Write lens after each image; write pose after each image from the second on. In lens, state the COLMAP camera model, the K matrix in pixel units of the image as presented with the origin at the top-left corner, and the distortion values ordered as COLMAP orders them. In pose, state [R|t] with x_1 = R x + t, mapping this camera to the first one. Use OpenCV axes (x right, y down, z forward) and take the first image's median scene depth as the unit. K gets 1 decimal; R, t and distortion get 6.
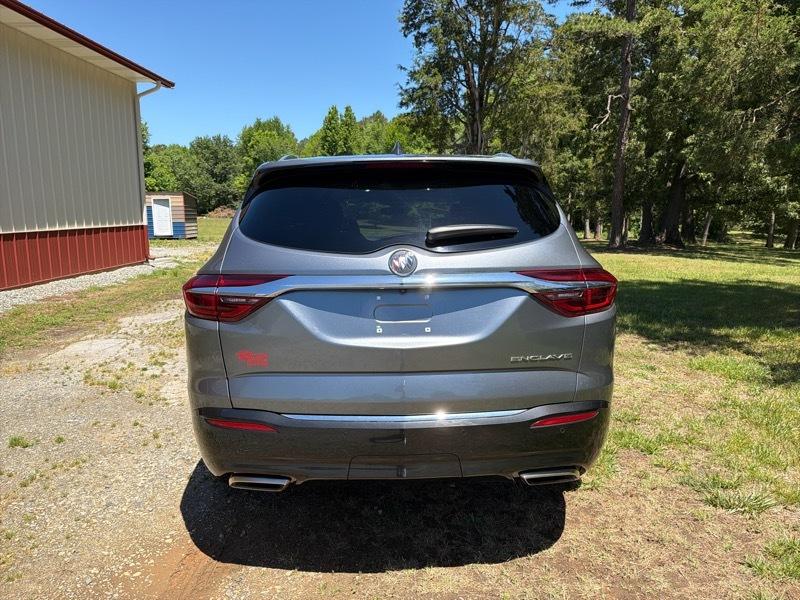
lens RADIAL K [[580.4, 0, 403.3], [0, 580.4, 305.0], [0, 0, 1]] dist [0.001128, -0.009190]
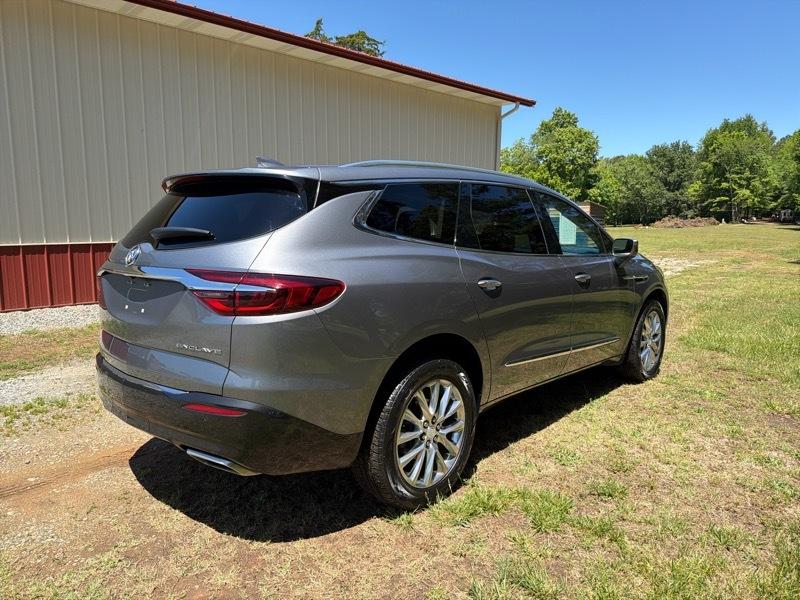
lens RADIAL K [[579.2, 0, 400.0], [0, 579.2, 300.0], [0, 0, 1]] dist [0.009653, -0.017914]
pose [[0.710837, 0.098669, -0.696401, 0.394147], [-0.115684, 0.993029, 0.022615, -0.021963], [0.693778, 0.064487, 0.717296, 0.143027]]
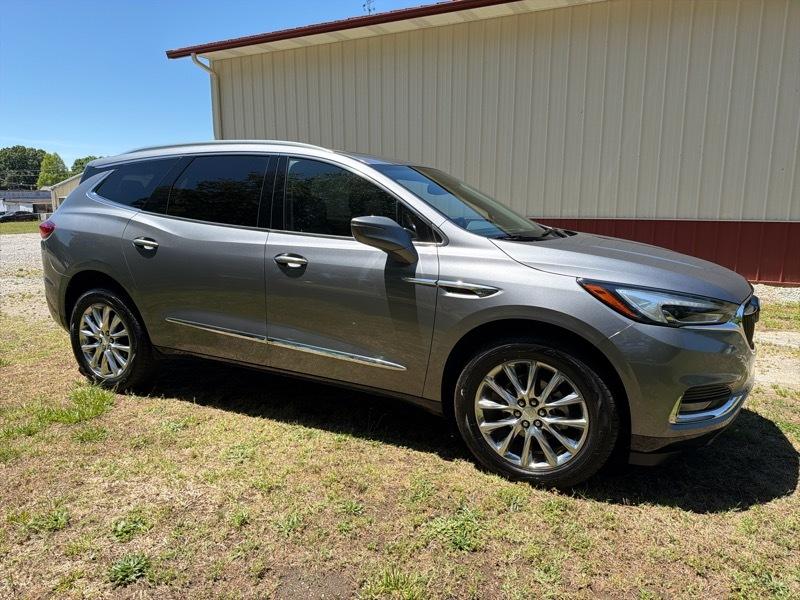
lens RADIAL K [[579.2, 0, 400.0], [0, 579.2, 300.0], [0, 0, 1]] dist [0.009653, -0.017914]
pose [[-0.492326, 0.149021, -0.857559, 0.483890], [-0.144389, 0.957602, 0.249300, -0.151490], [0.858351, 0.246559, -0.449935, 0.977704]]
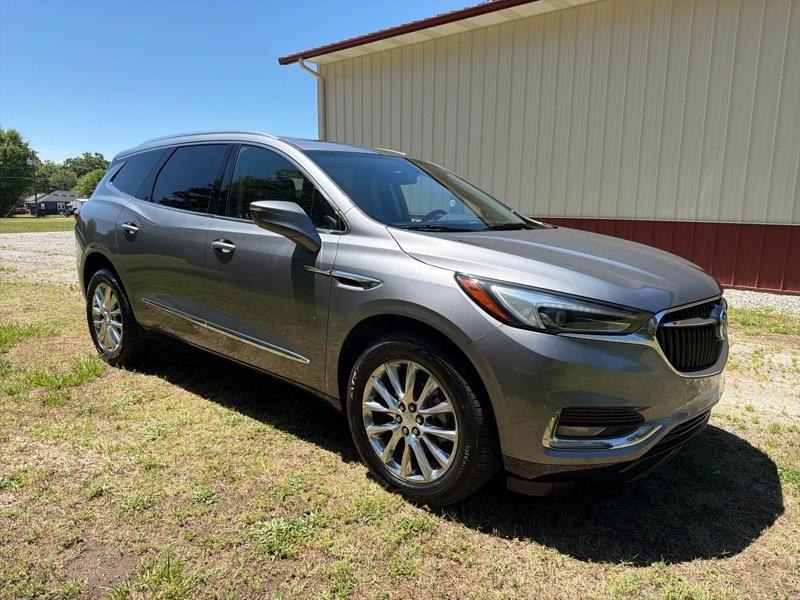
lens RADIAL K [[575.1, 0, 400.0], [0, 575.1, 300.0], [0, 0, 1]] dist [0.024143, -0.040852]
pose [[-0.694105, 0.112898, -0.710966, 0.360731], [-0.131216, 0.951238, 0.279157, -0.161118], [0.707814, 0.287054, -0.645445, 1.101507]]
